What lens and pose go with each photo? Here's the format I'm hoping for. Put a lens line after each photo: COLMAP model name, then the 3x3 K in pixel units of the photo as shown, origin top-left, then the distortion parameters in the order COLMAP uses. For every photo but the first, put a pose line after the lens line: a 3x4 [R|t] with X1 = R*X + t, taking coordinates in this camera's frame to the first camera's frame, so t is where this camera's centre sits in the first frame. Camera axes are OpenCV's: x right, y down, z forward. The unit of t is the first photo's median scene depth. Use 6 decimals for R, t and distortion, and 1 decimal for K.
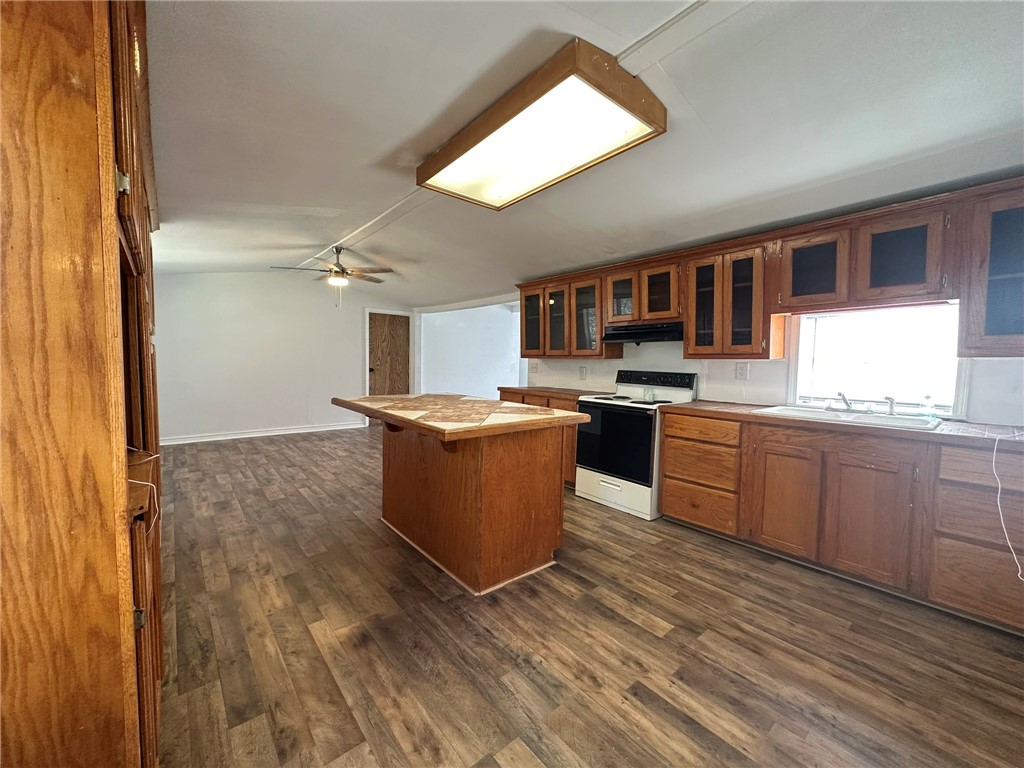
lens RADIAL K [[410.9, 0, 505.9], [0, 410.9, 380.1], [0, 0, 1]] dist [0.000114, -0.000185]
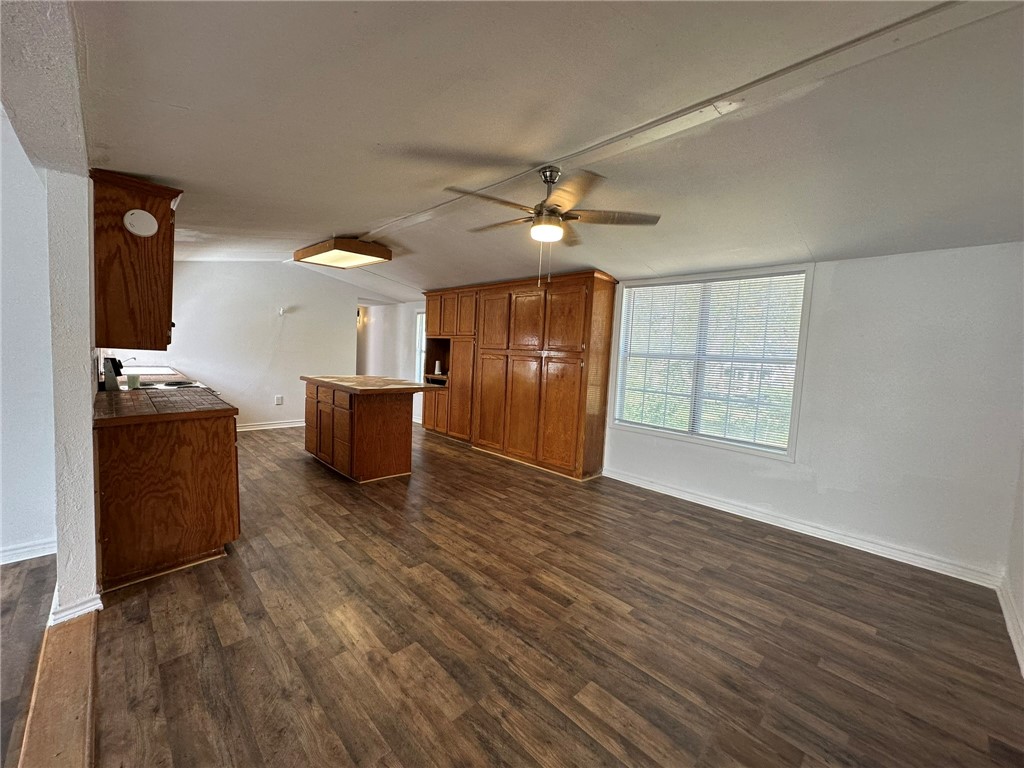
lens RADIAL K [[410.9, 0, 503.8], [0, 410.9, 381.3], [0, 0, 1]] dist [0.000114, -0.000185]
pose [[-0.996606, -0.039400, -0.072274, -0.813843], [-0.047994, 0.991453, 0.121316, -0.274680], [0.066876, 0.124373, -0.989979, 3.886685]]
